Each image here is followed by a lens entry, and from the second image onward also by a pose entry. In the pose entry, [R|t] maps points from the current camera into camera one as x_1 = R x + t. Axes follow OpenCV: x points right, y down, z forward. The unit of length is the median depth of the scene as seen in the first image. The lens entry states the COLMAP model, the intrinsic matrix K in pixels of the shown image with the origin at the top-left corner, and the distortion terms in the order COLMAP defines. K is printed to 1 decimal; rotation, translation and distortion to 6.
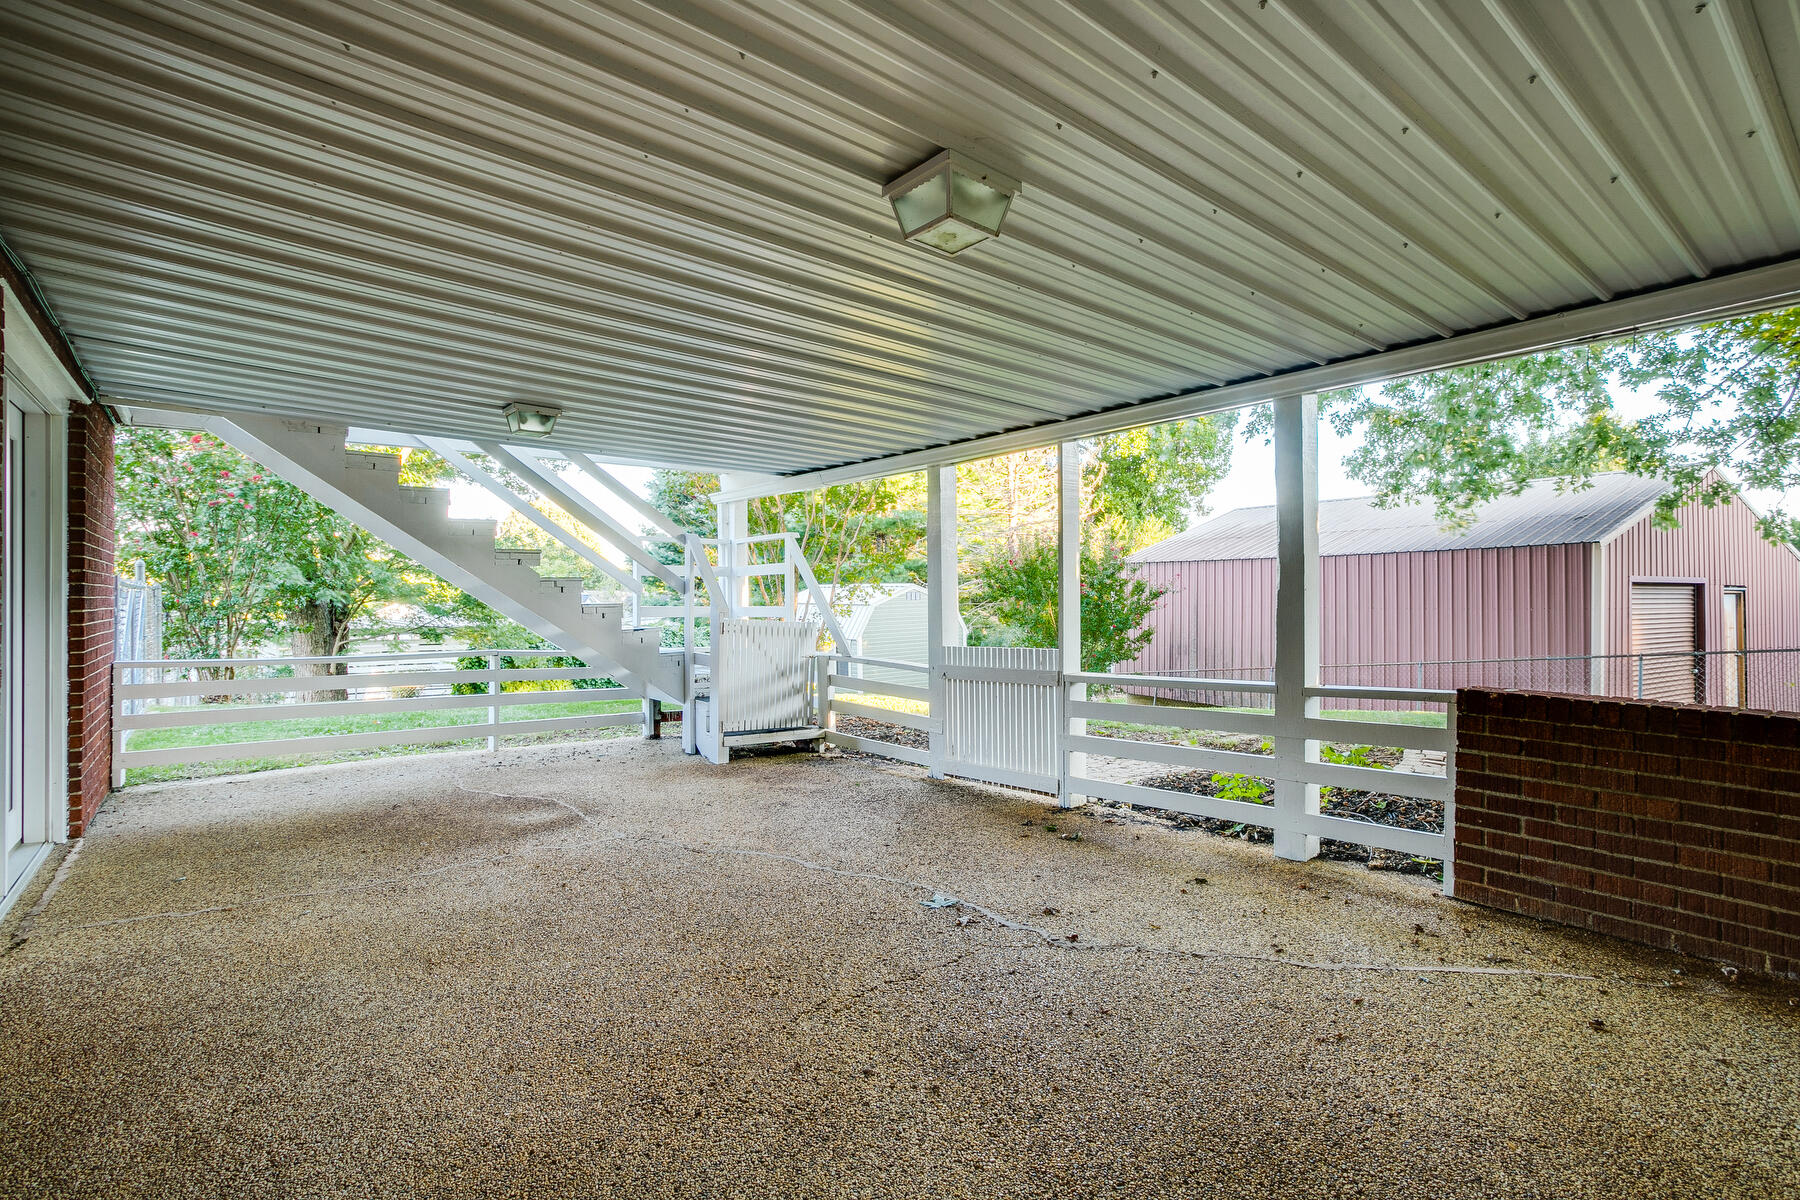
lens RADIAL K [[863.2, 0, 903.7], [0, 863.2, 594.6], [0, 0, 1]] dist [-0.013265, -0.000047]
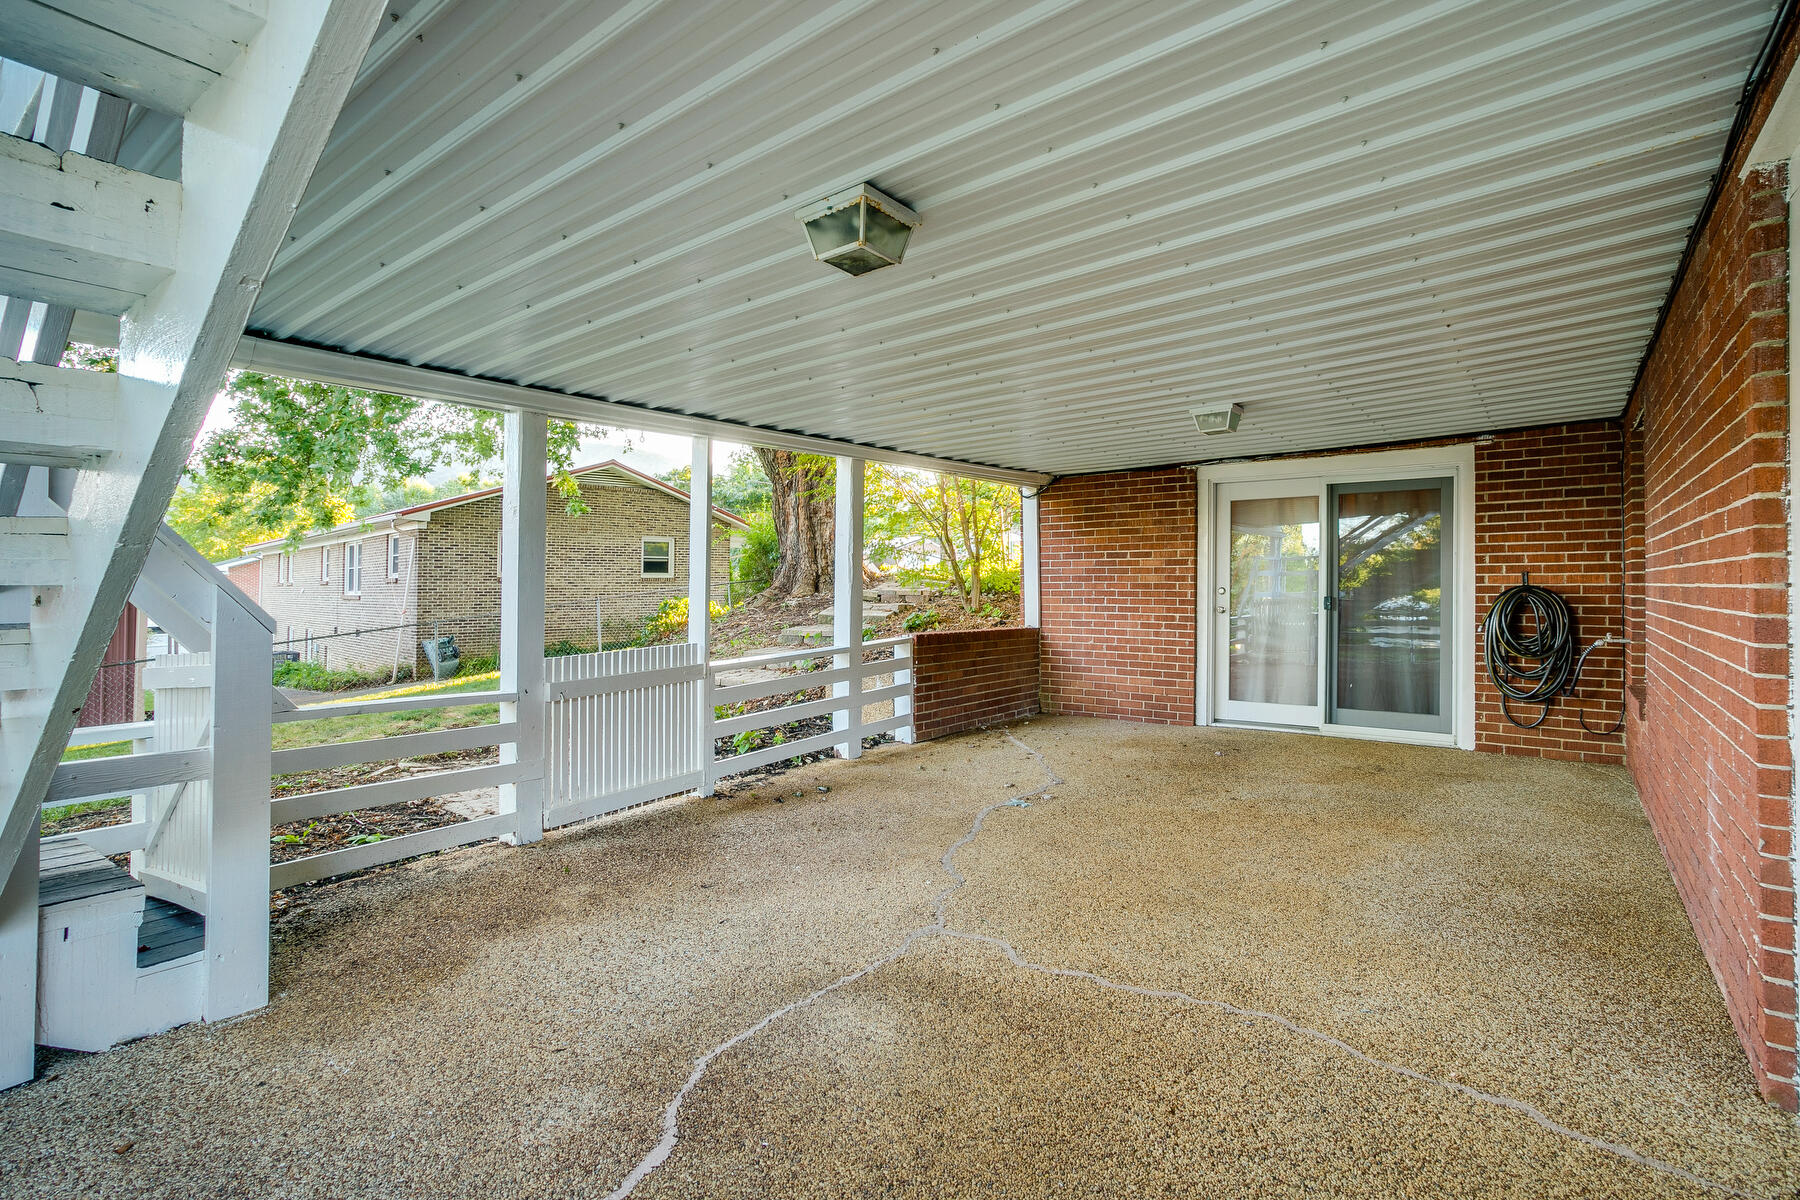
lens RADIAL K [[863.2, 0, 899.0], [0, 863.2, 591.1], [0, 0, 1]] dist [-0.013265, -0.000047]
pose [[-0.242335, -0.003450, 0.970186, -0.837544], [0.002634, 0.999988, 0.004214, -0.000835], [-0.970189, 0.003577, -0.242323, 0.995986]]
